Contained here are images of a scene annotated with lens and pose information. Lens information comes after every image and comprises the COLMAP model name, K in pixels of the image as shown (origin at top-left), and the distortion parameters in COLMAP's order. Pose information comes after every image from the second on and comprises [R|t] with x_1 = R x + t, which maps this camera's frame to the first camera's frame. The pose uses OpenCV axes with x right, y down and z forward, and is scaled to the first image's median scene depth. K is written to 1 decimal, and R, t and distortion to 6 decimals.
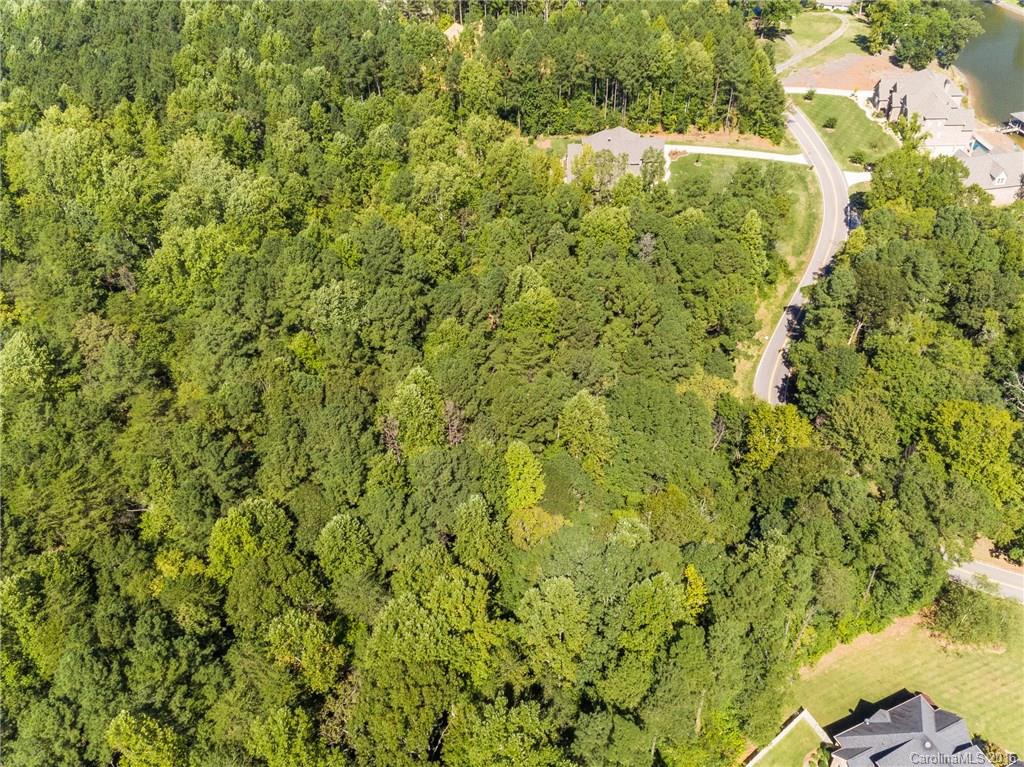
lens RADIAL K [[863.0, 0, 513.2], [0, 863.0, 387.9], [0, 0, 1]] dist [0.314805, -0.513114]
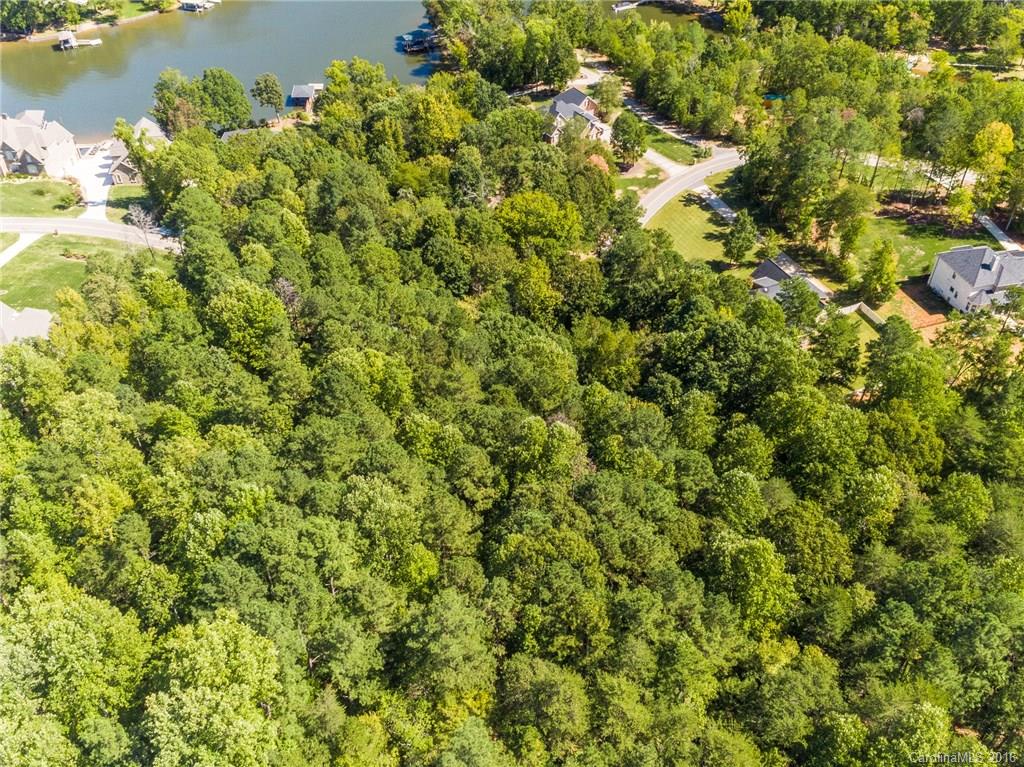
lens RADIAL K [[863.0, 0, 513.2], [0, 863.0, 387.9], [0, 0, 1]] dist [0.314805, -0.513114]
pose [[0.033269, -0.634057, 0.772571, -0.430267], [0.658617, 0.595326, 0.460229, -0.257042], [-0.751743, 0.493517, 0.437406, 0.324890]]
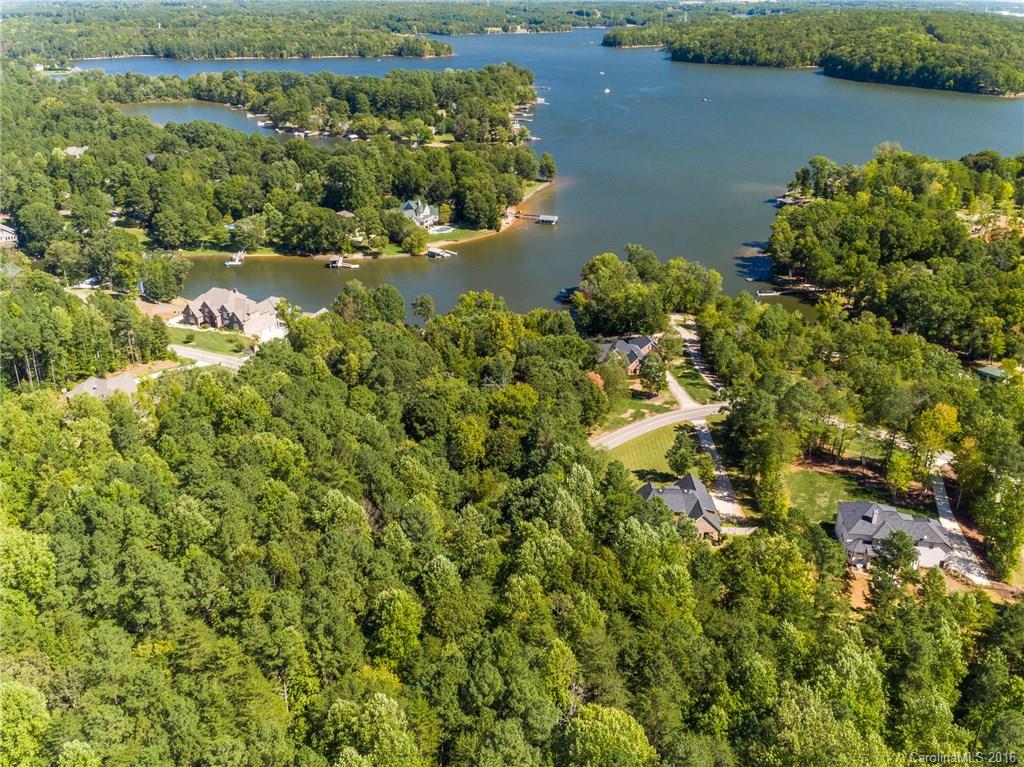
lens RADIAL K [[863.0, 0, 513.2], [0, 863.0, 387.9], [0, 0, 1]] dist [0.314805, -0.513114]
pose [[0.422604, -0.339247, 0.840427, -0.544868], [0.580125, 0.813699, 0.036745, -0.020079], [-0.696320, 0.472024, 0.540678, 0.037155]]
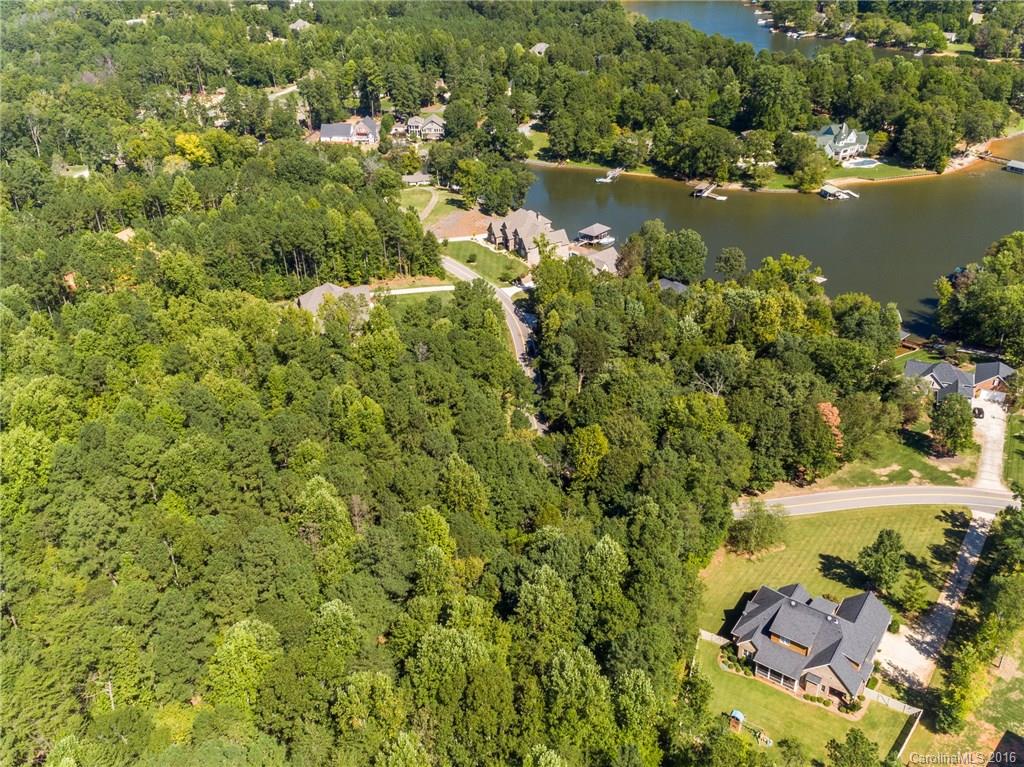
lens RADIAL K [[863.0, 0, 513.2], [0, 863.0, 387.9], [0, 0, 1]] dist [0.314805, -0.513114]
pose [[0.857153, -0.246383, 0.452310, -0.200828], [0.336141, 0.932963, -0.128801, 0.054521], [-0.390254, 0.262442, 0.882511, -0.057150]]
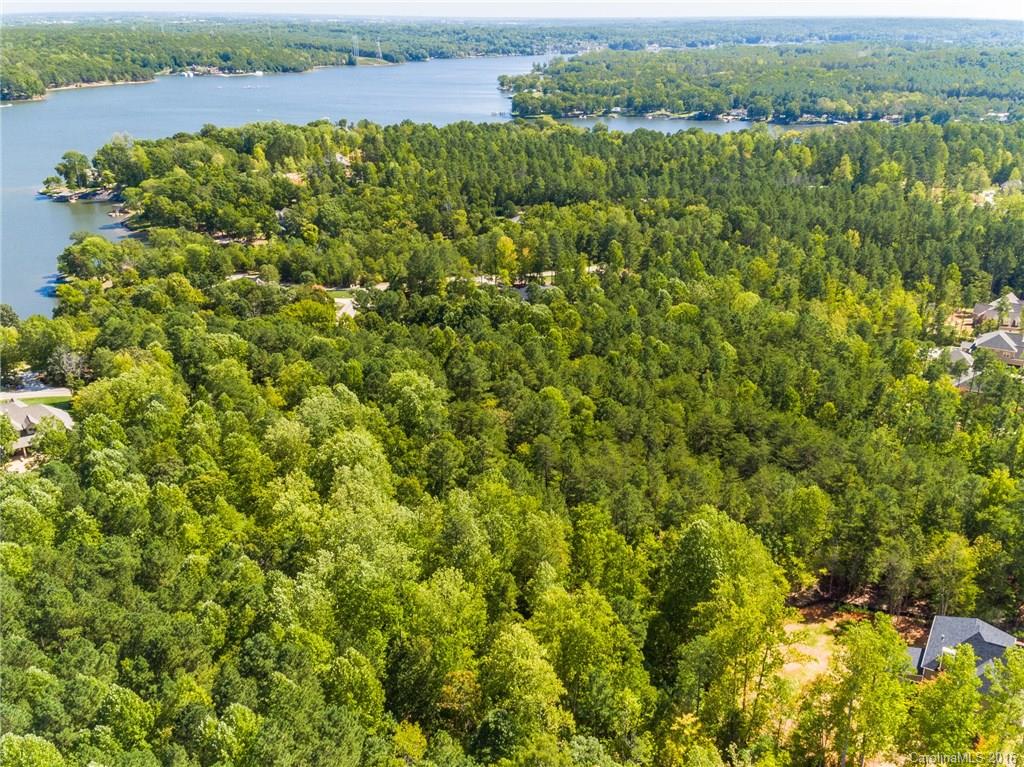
lens RADIAL K [[897.9, 0, 511.1], [0, 897.9, 384.0], [0, 0, 1]] dist [0.326820, -0.553140]
pose [[-0.596715, -0.276043, 0.753480, -0.948658], [0.532468, 0.566267, 0.629142, -0.606722], [-0.600341, 0.776622, -0.190916, 0.746561]]
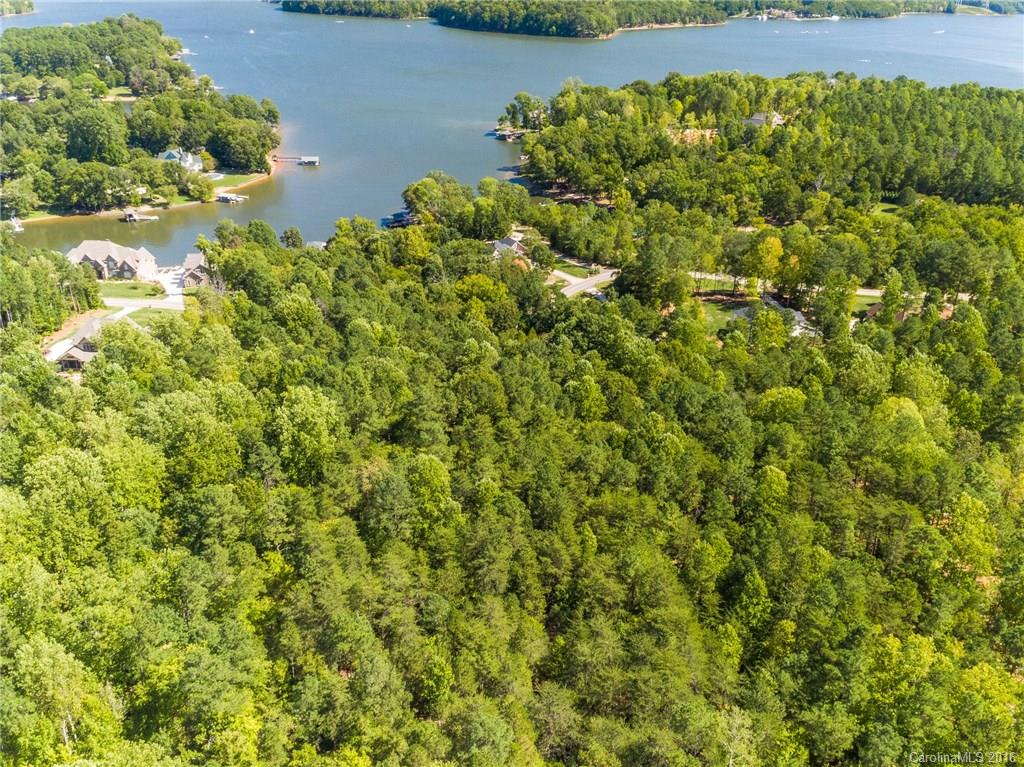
lens RADIAL K [[863.0, 0, 513.2], [0, 863.0, 387.9], [0, 0, 1]] dist [0.314805, -0.513114]
pose [[-0.006921, -0.416228, 0.909234, -0.876832], [0.646853, 0.691536, 0.321494, -0.231070], [-0.762583, 0.590366, 0.264452, 0.305501]]
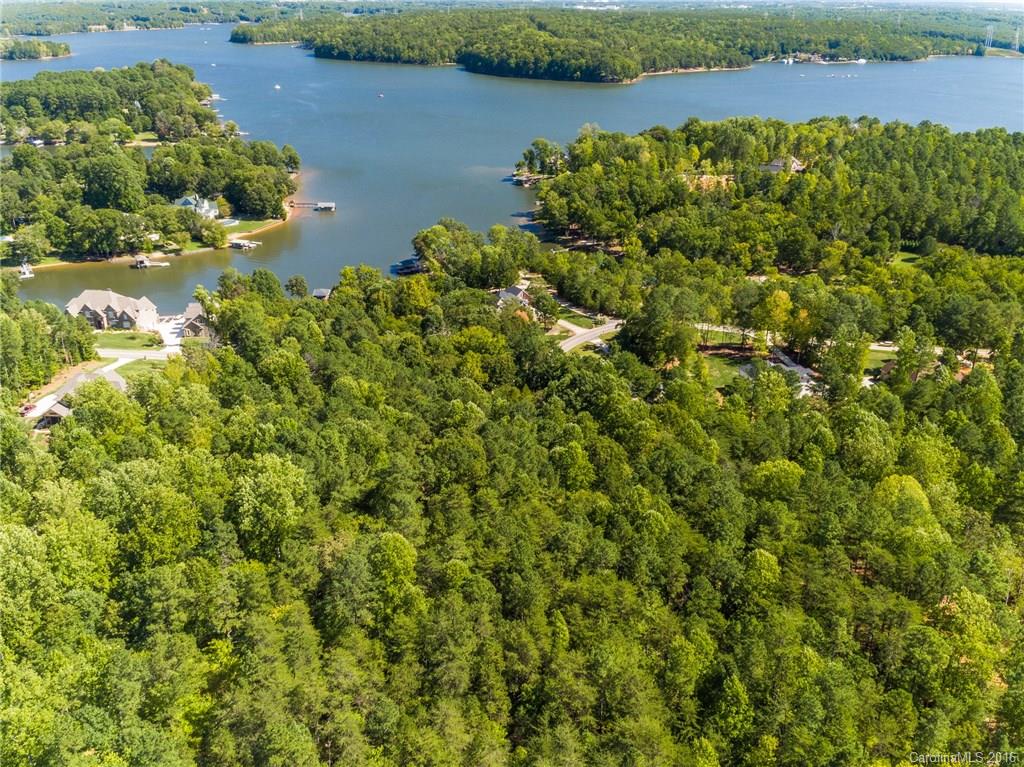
lens RADIAL K [[863.0, 0, 513.2], [0, 863.0, 387.9], [0, 0, 1]] dist [0.314805, -0.513114]
pose [[0.025517, -0.378634, 0.925195, -0.832806], [0.649591, 0.709752, 0.272549, -0.212911], [-0.759855, 0.594044, 0.264069, 0.269122]]
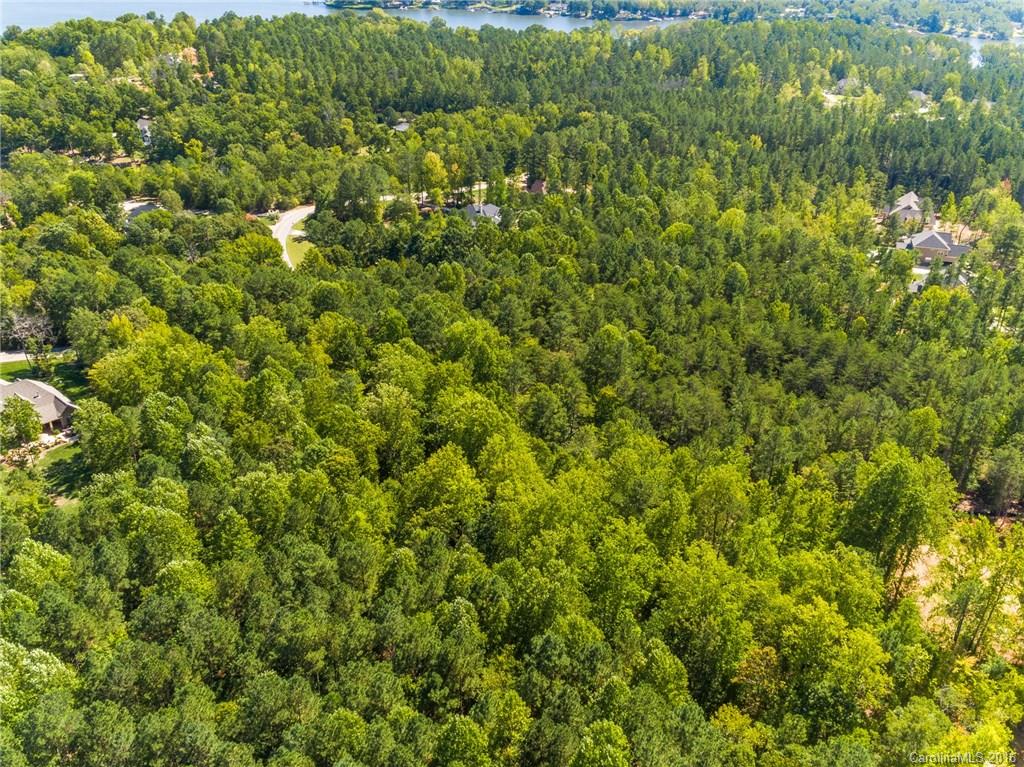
lens RADIAL K [[863.0, 0, 513.2], [0, 863.0, 387.9], [0, 0, 1]] dist [0.314805, -0.513114]
pose [[-0.766852, -0.303194, 0.565696, -0.733372], [0.413103, 0.441389, 0.796568, -0.713425], [-0.491207, 0.844541, -0.213230, 0.835879]]
